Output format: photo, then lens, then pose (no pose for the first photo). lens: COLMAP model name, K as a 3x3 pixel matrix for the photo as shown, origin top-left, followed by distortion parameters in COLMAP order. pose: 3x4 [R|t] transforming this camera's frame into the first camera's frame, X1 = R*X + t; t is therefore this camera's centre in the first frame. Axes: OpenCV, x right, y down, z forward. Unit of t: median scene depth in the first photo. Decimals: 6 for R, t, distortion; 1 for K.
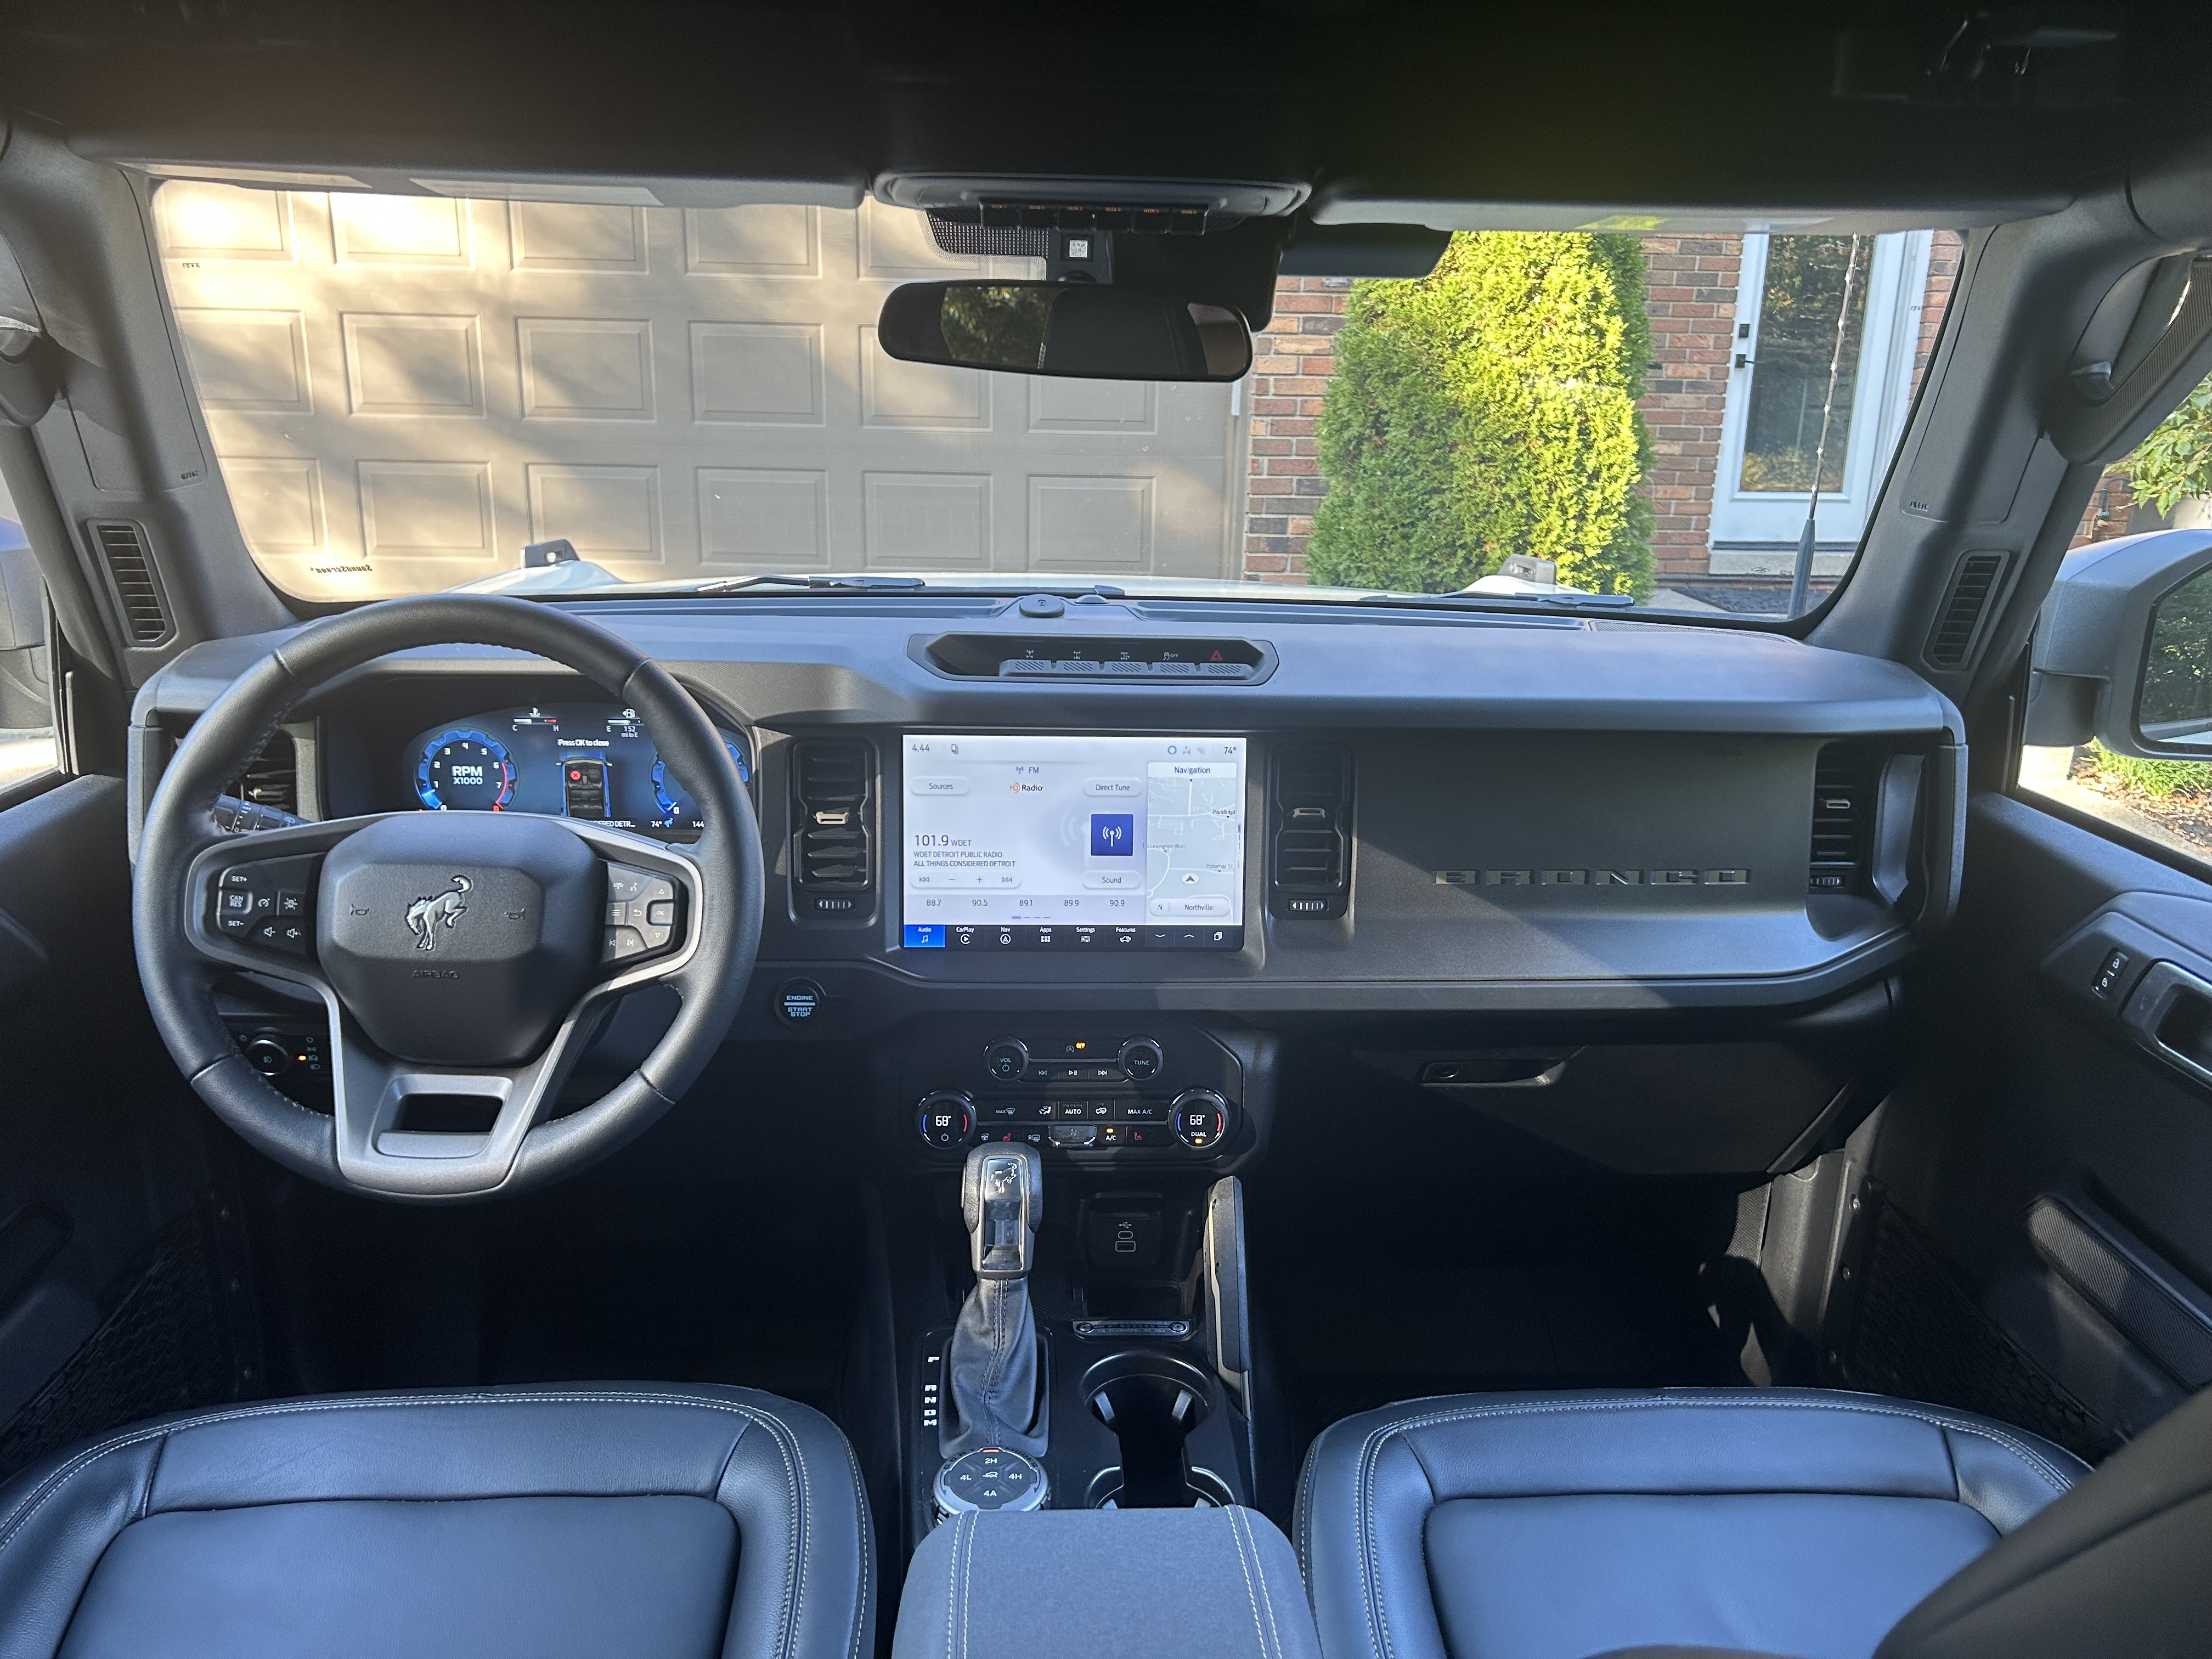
lens RADIAL K [[1689.4, 0, 1098.9], [0, 1689.4, 829.6], [0, 0, 1]] dist [0.029984, -0.031811]
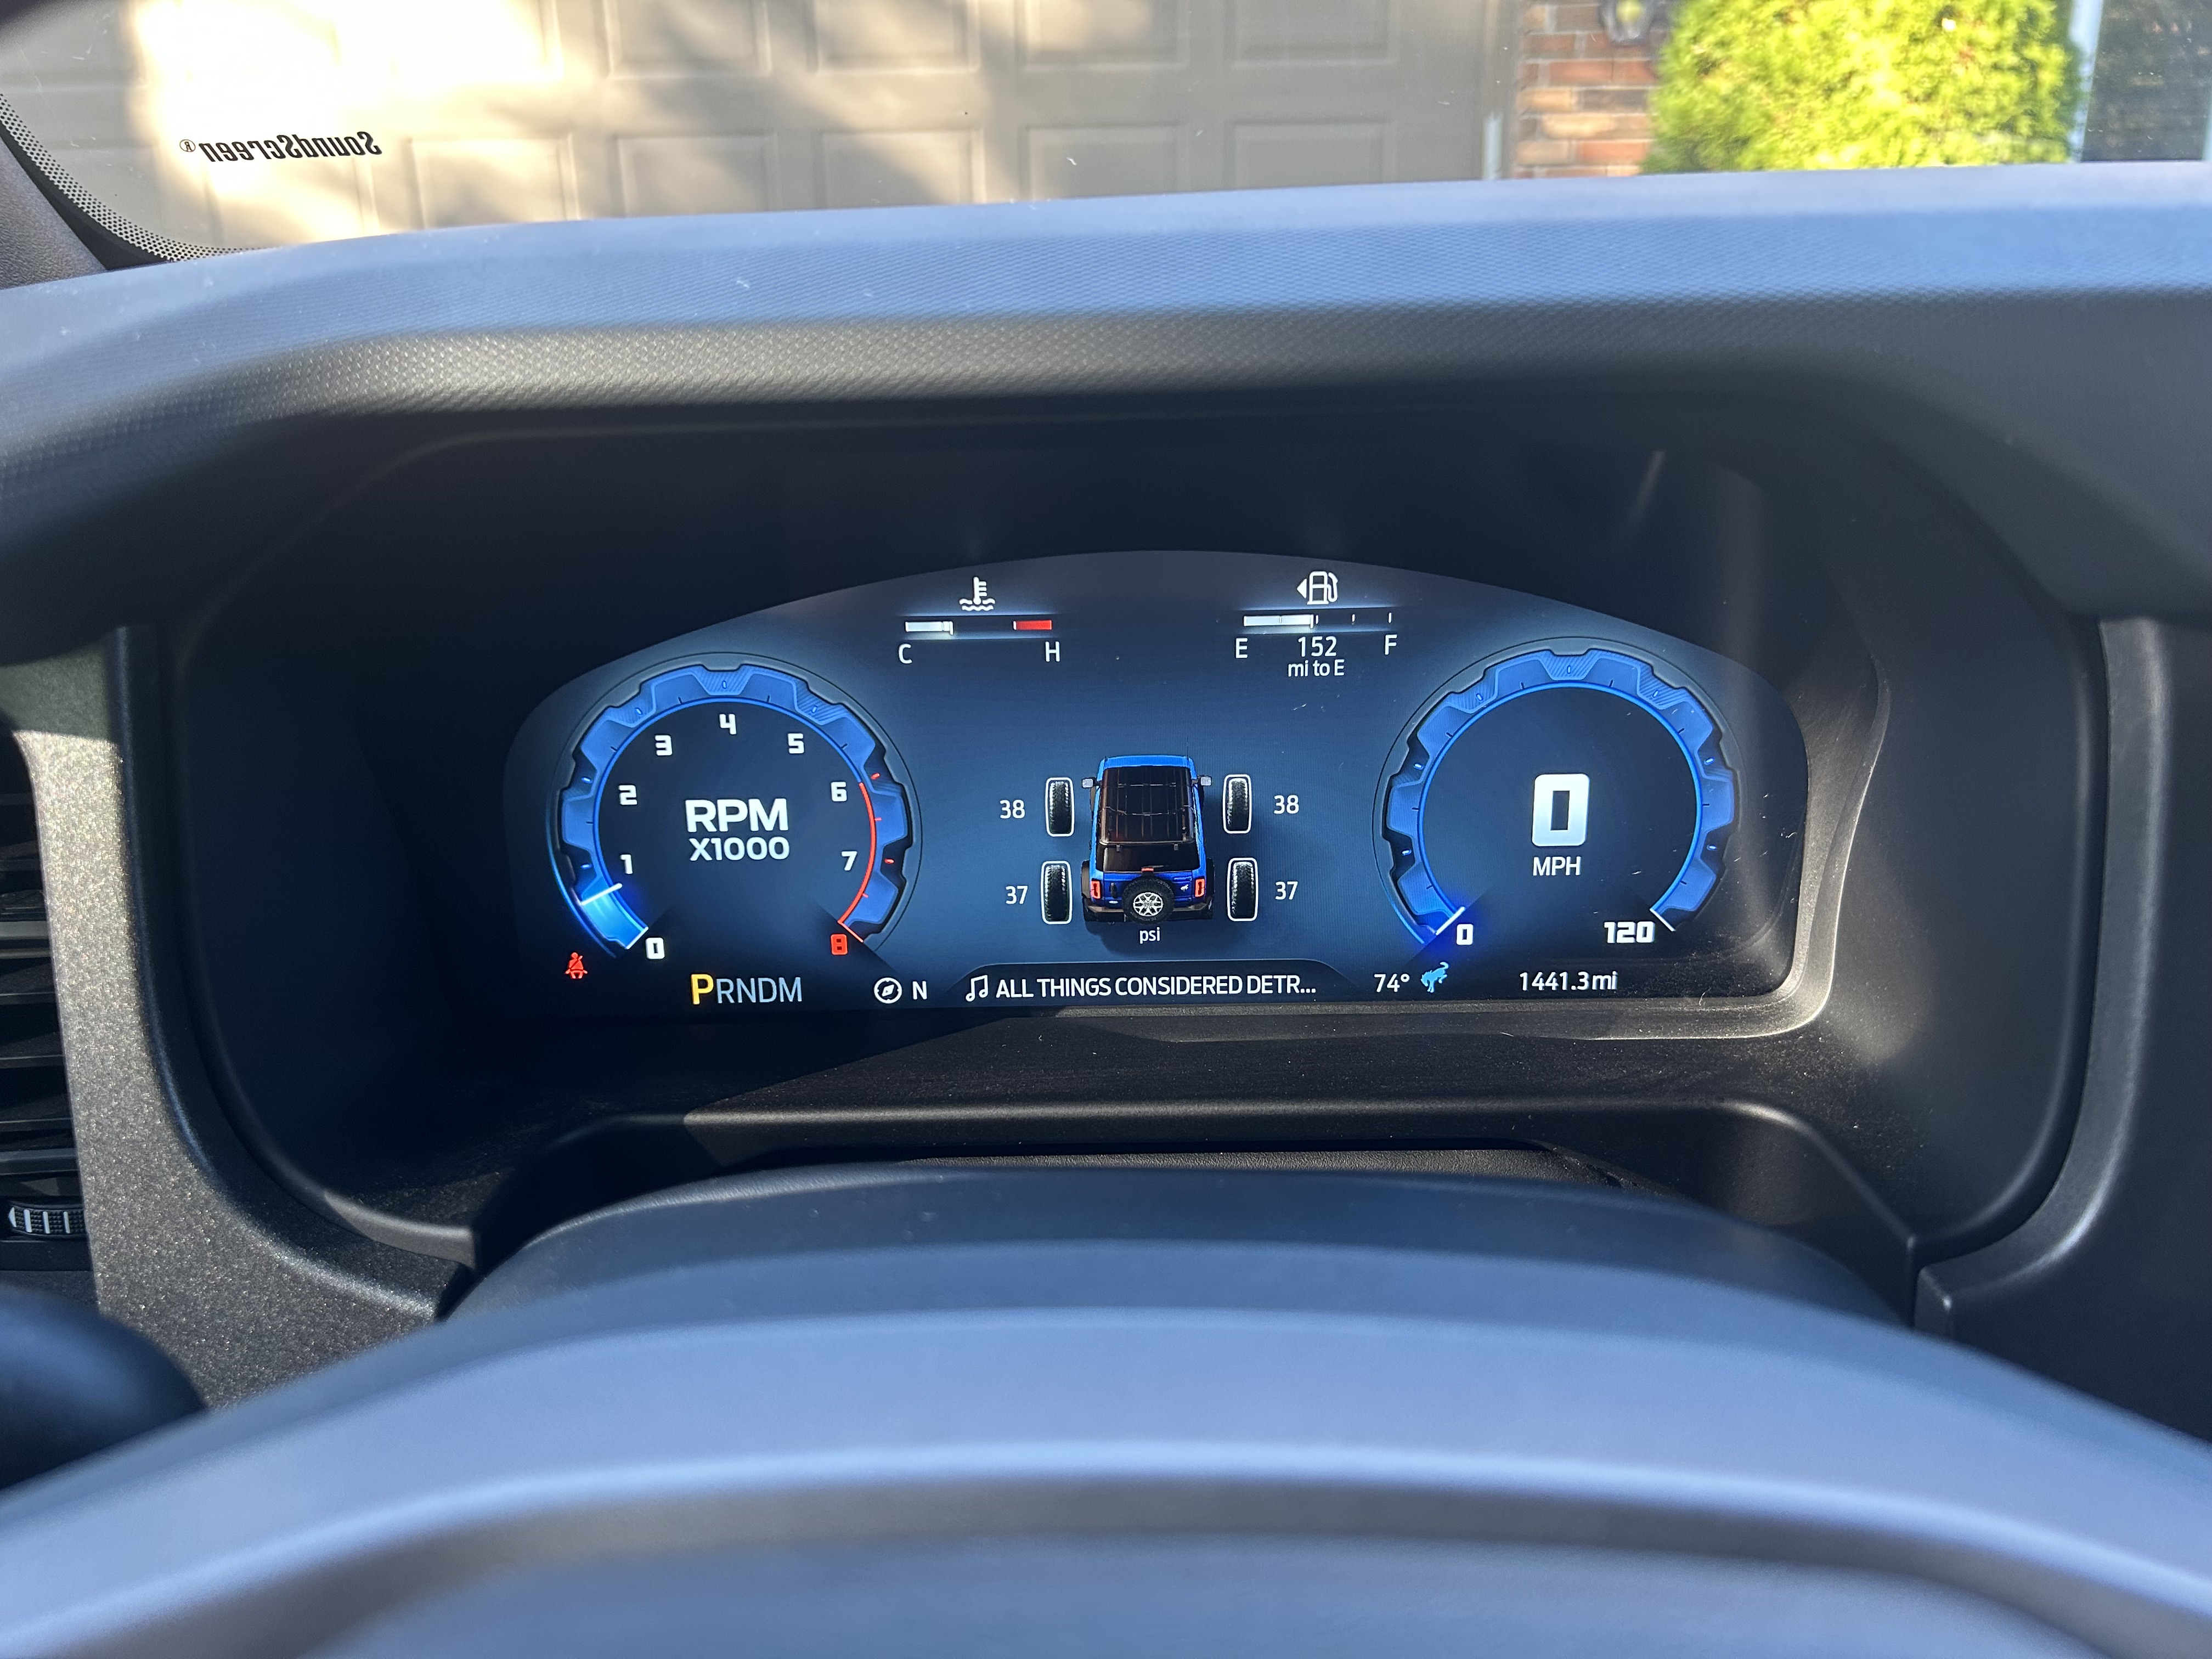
lens RADIAL K [[1689.4, 0, 1111.3], [0, 1689.4, 828.5], [0, 0, 1]] dist [0.029984, -0.031811]
pose [[0.998702, -0.016653, -0.048132, -0.083680], [0.019838, 0.997592, 0.066464, -0.013843], [0.046909, -0.067333, 0.996627, 0.204307]]
